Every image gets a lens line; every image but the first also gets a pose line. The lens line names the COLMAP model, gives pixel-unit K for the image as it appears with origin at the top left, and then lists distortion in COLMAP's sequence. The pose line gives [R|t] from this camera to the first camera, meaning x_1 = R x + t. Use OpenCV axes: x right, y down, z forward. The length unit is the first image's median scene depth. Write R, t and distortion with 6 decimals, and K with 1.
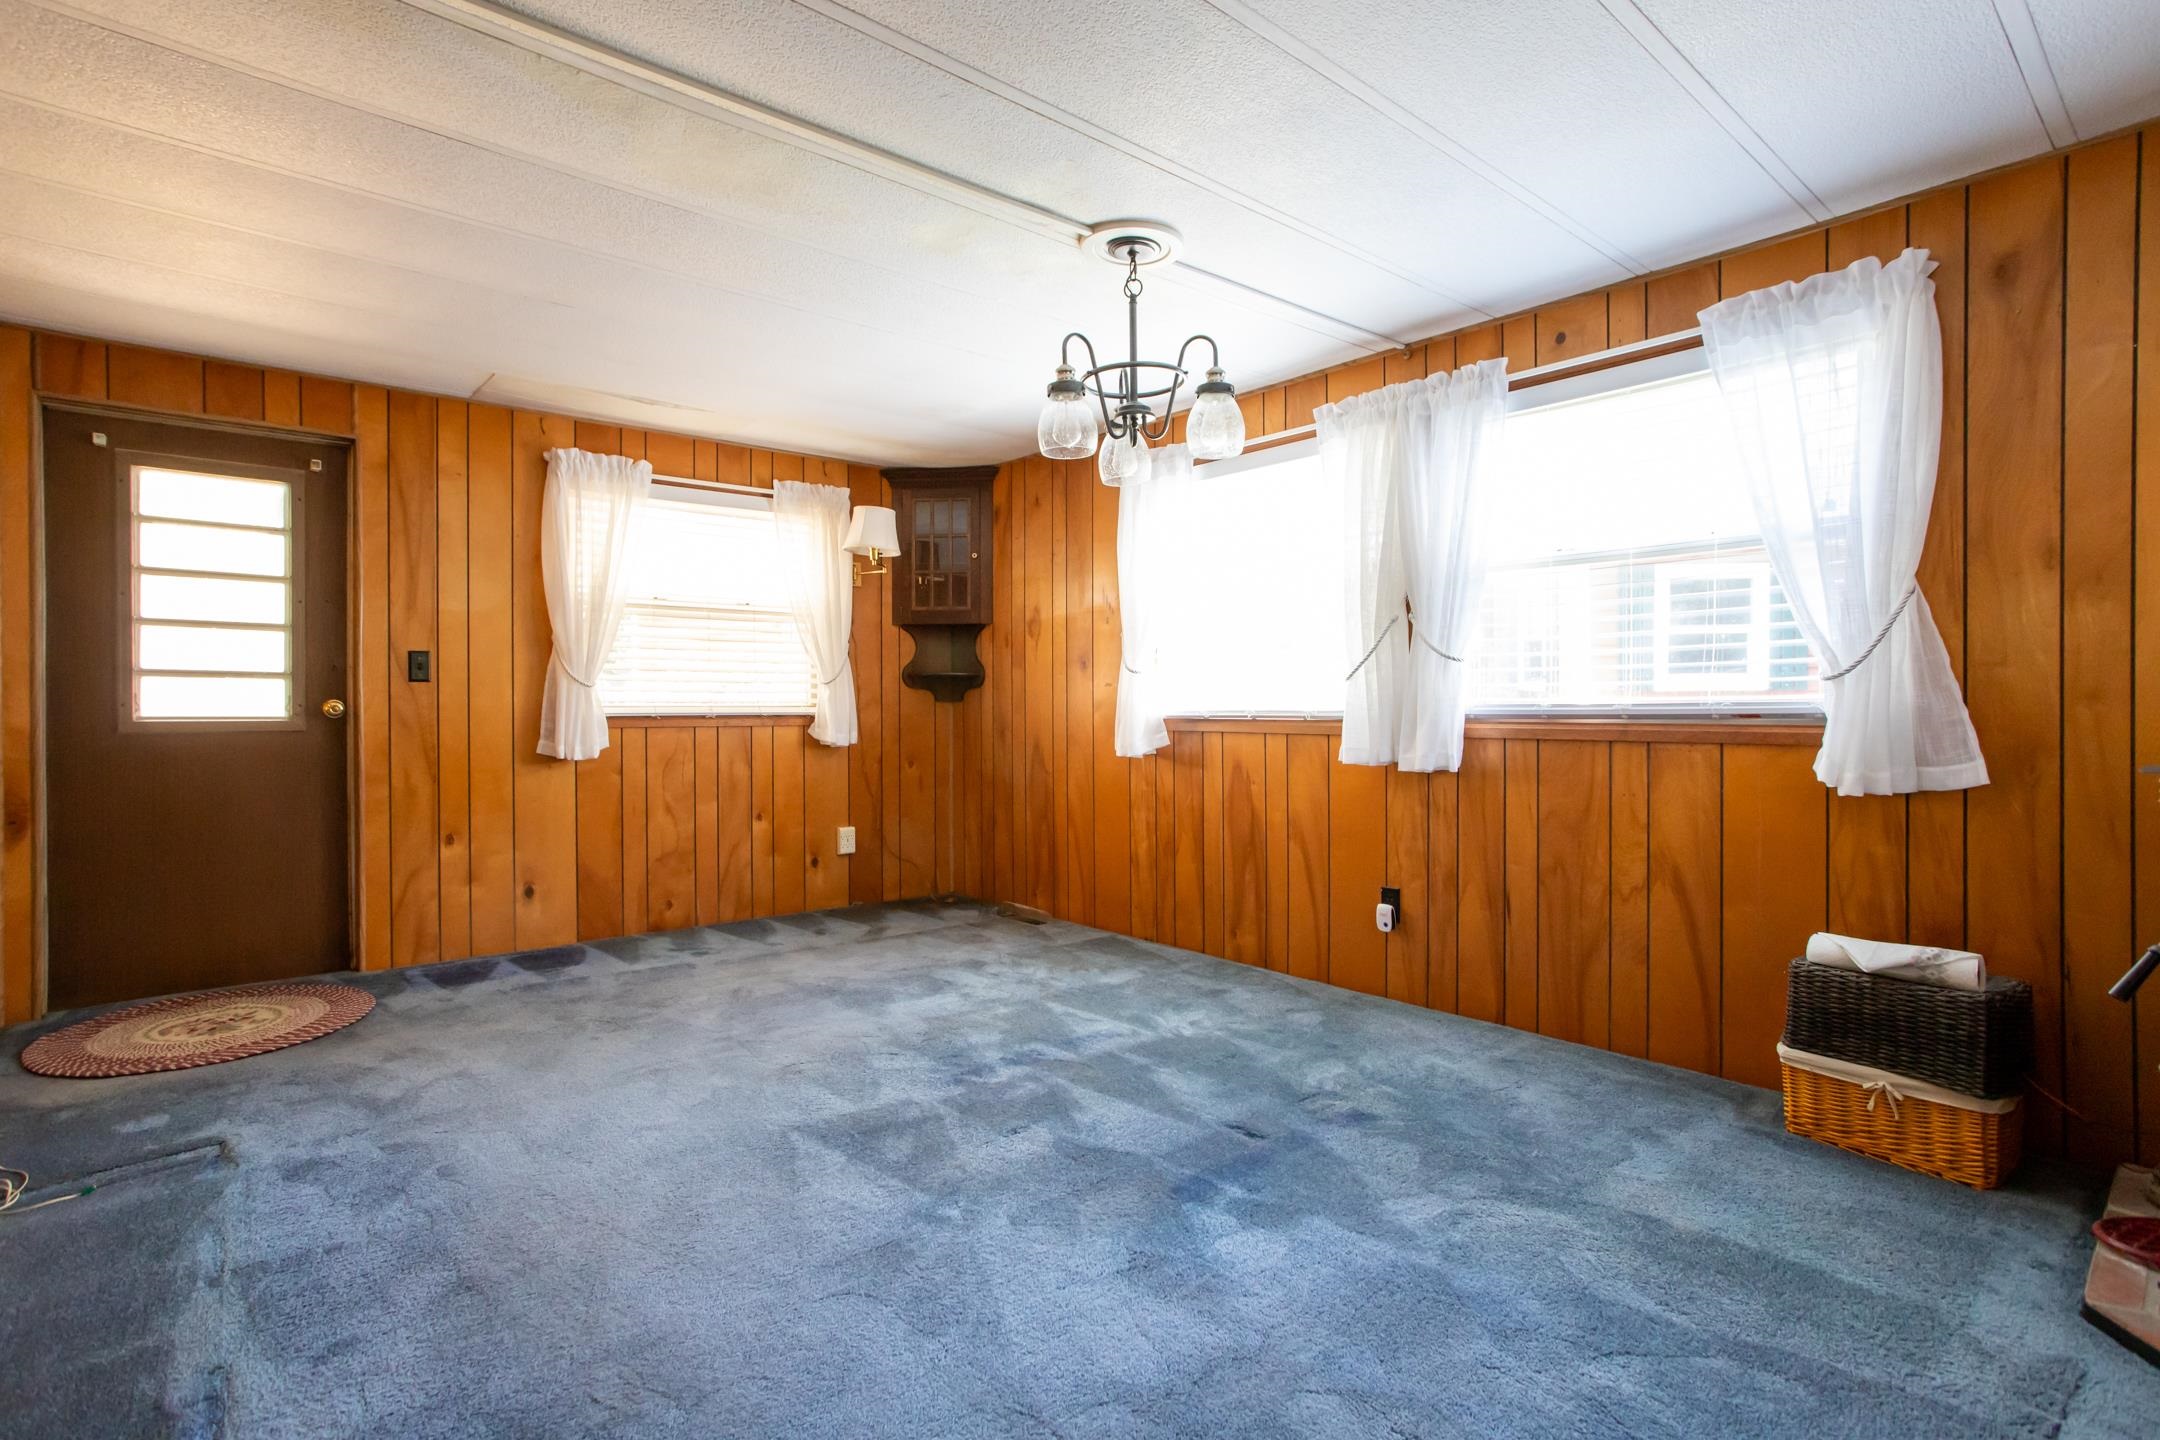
lens RADIAL K [[1045.2, 0, 1085.6], [0, 1045.2, 711.6], [0, 0, 1]] dist [-0.006465, 0.000263]
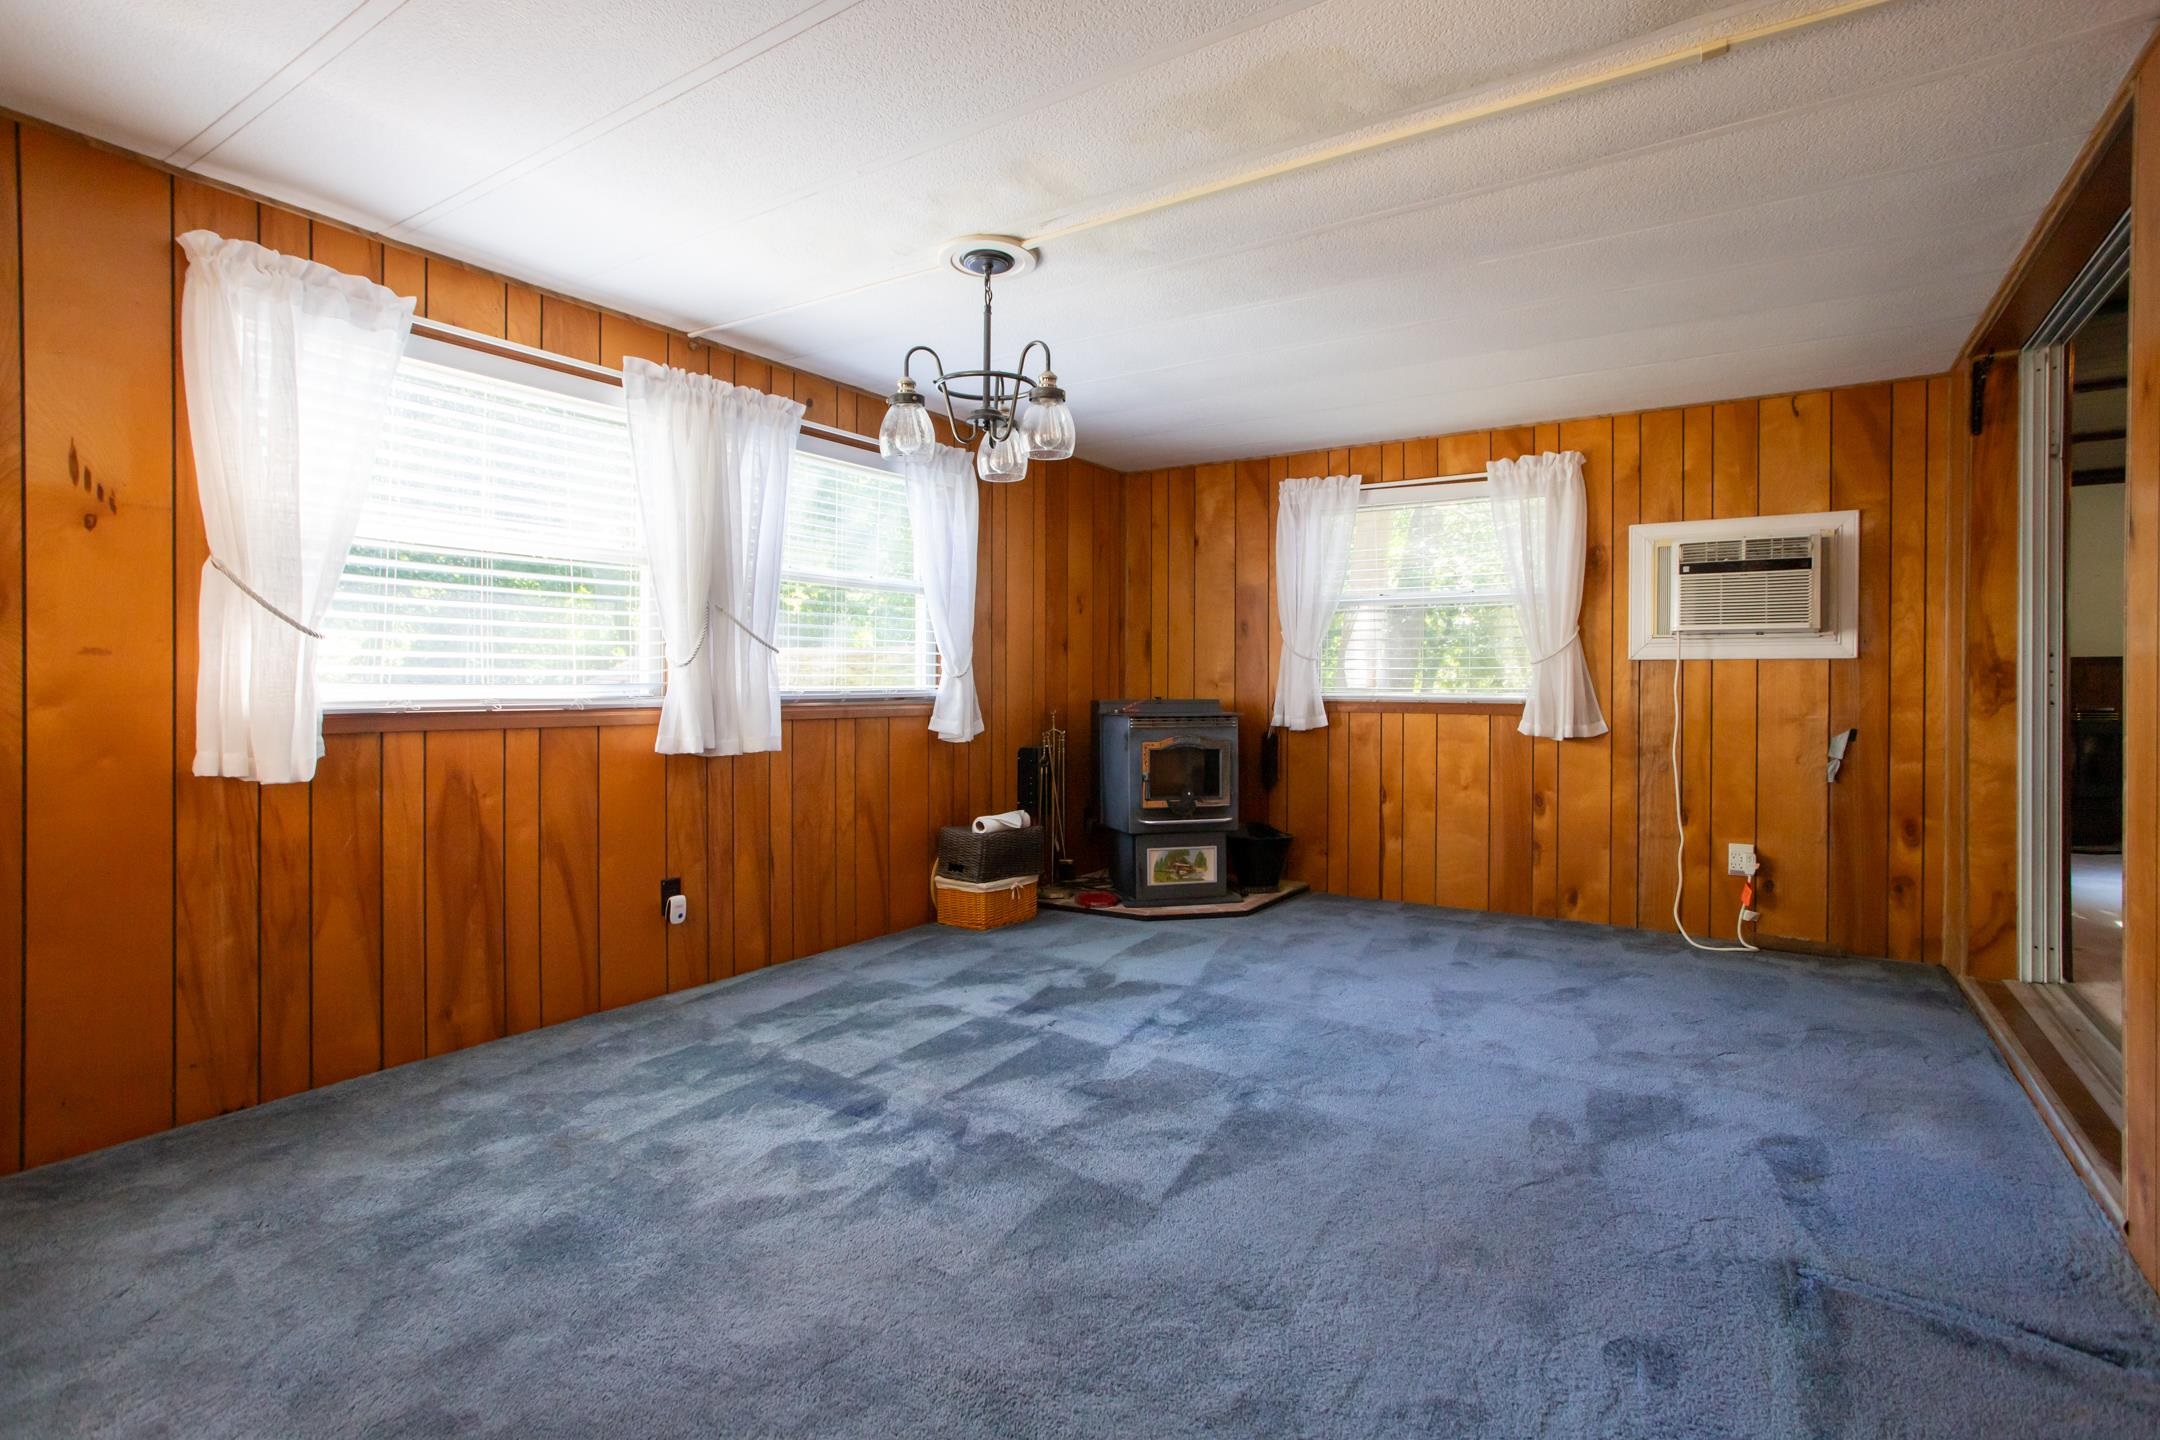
lens RADIAL K [[1045.2, 0, 1087.4], [0, 1045.2, 709.3], [0, 0, 1]] dist [-0.006465, 0.000263]
pose [[-0.260005, -0.009432, 0.965561, -0.766218], [0.010683, 0.999863, 0.012644, 0.001762], [-0.965548, 0.013603, -0.259869, 0.892773]]
